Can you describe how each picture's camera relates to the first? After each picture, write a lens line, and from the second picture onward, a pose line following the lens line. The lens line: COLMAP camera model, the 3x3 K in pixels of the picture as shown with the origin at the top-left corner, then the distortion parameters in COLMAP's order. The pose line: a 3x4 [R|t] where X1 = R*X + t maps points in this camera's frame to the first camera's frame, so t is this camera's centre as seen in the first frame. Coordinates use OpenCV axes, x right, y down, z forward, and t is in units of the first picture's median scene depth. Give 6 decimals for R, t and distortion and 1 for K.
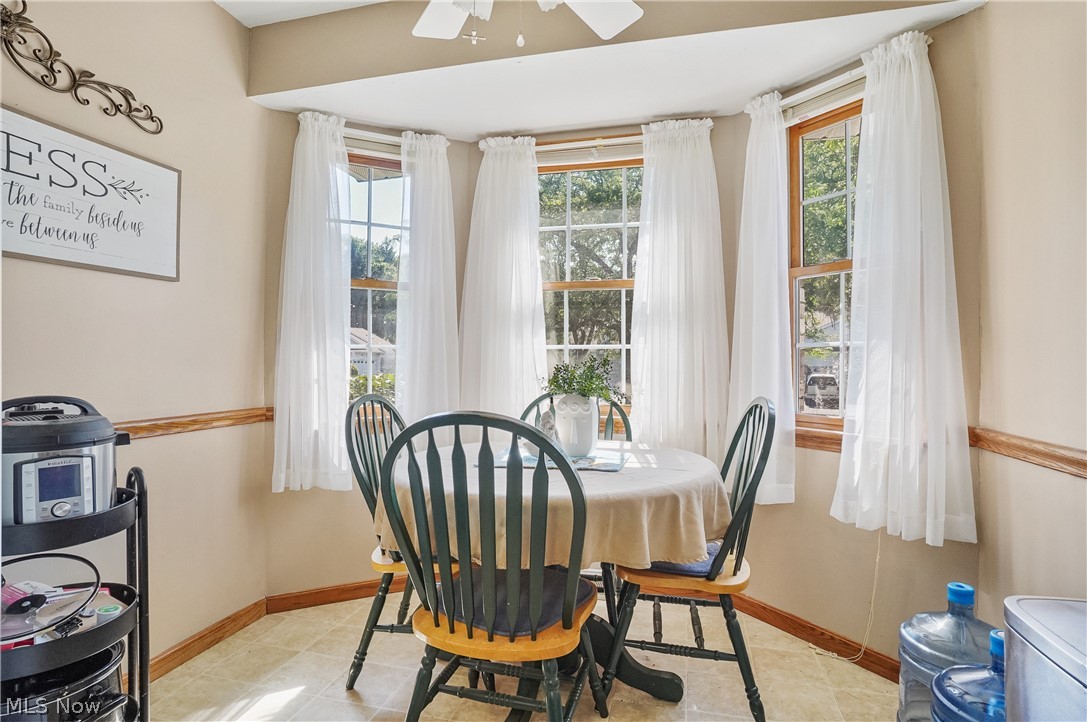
lens RADIAL K [[571.5, 0, 538.0], [0, 571.5, 362.8], [0, 0, 1]] dist [-0.079968, 0.044851]
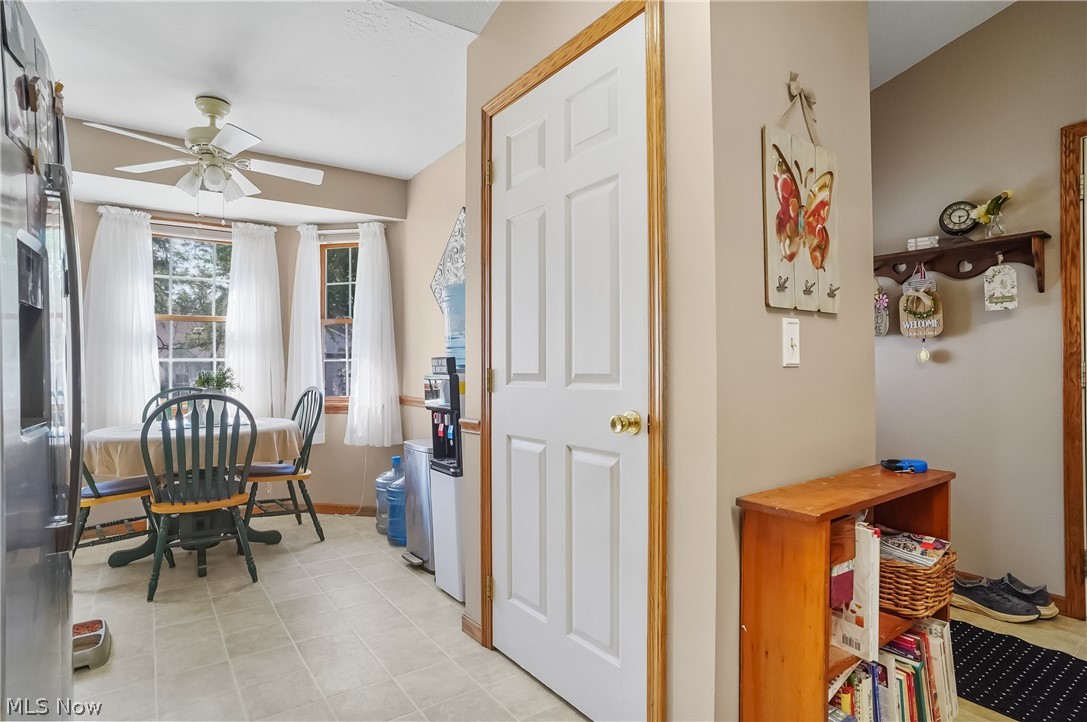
lens RADIAL K [[571.5, 0, 538.0], [0, 571.5, 362.8], [0, 0, 1]] dist [-0.079968, 0.044851]
pose [[0.645609, -0.001177, 0.763667, -0.588863], [0.010661, 0.999915, -0.007472, 0.000127], [-0.763594, 0.012966, 0.645567, -0.867148]]
